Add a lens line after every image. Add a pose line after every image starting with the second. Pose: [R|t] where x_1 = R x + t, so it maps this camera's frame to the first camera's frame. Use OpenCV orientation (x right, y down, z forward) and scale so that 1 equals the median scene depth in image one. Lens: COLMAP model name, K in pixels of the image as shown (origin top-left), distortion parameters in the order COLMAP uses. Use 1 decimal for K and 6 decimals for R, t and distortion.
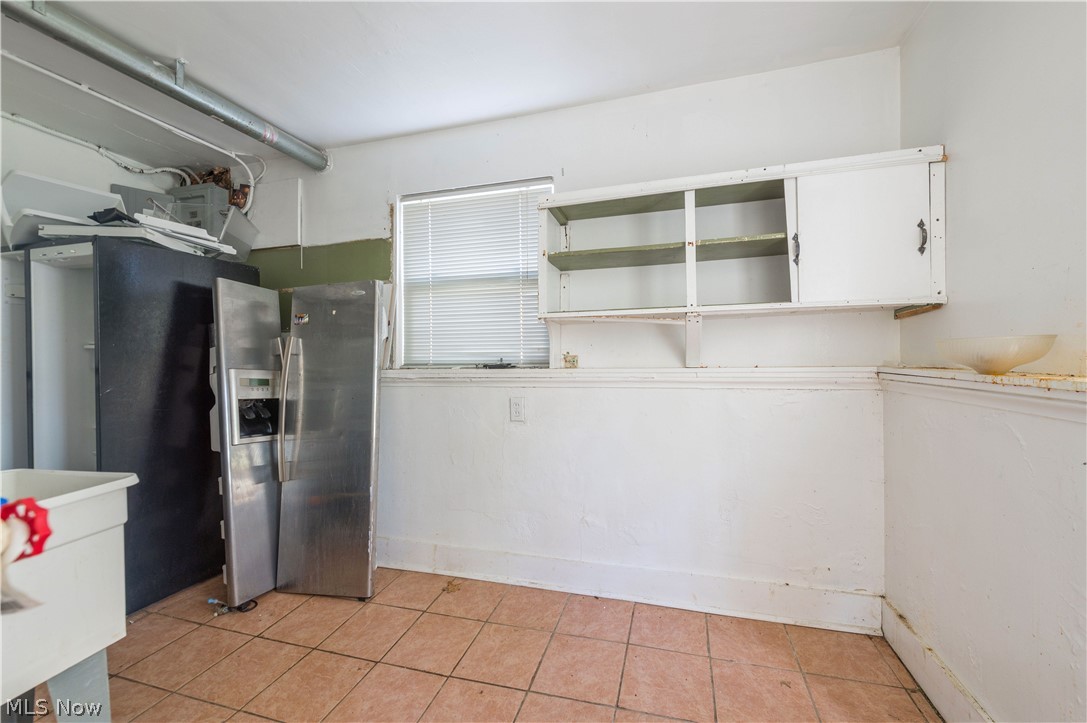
lens RADIAL K [[430.1, 0, 558.8], [0, 430.1, 358.7], [0, 0, 1]] dist [0.000838, 0.000010]
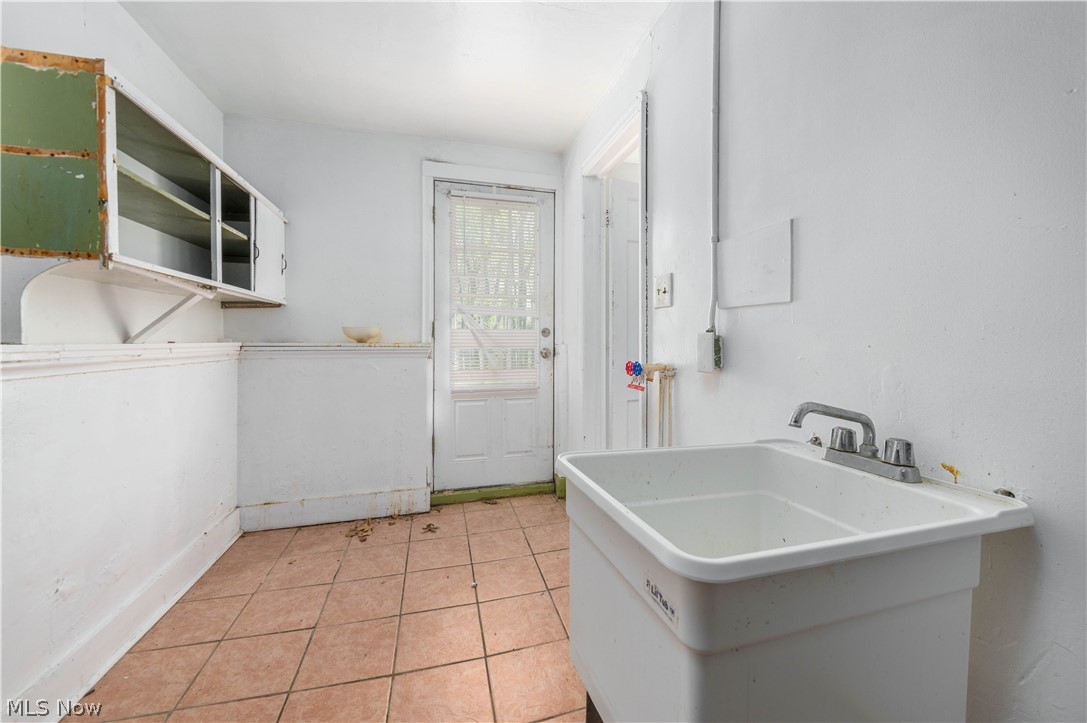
lens RADIAL K [[430.1, 0, 558.8], [0, 430.1, 358.7], [0, 0, 1]] dist [0.000838, 0.000010]
pose [[-0.528955, -0.024996, 0.848282, -0.991320], [0.010456, 0.999298, 0.035966, 0.032715], [-0.848585, 0.027894, -0.528323, 0.856486]]
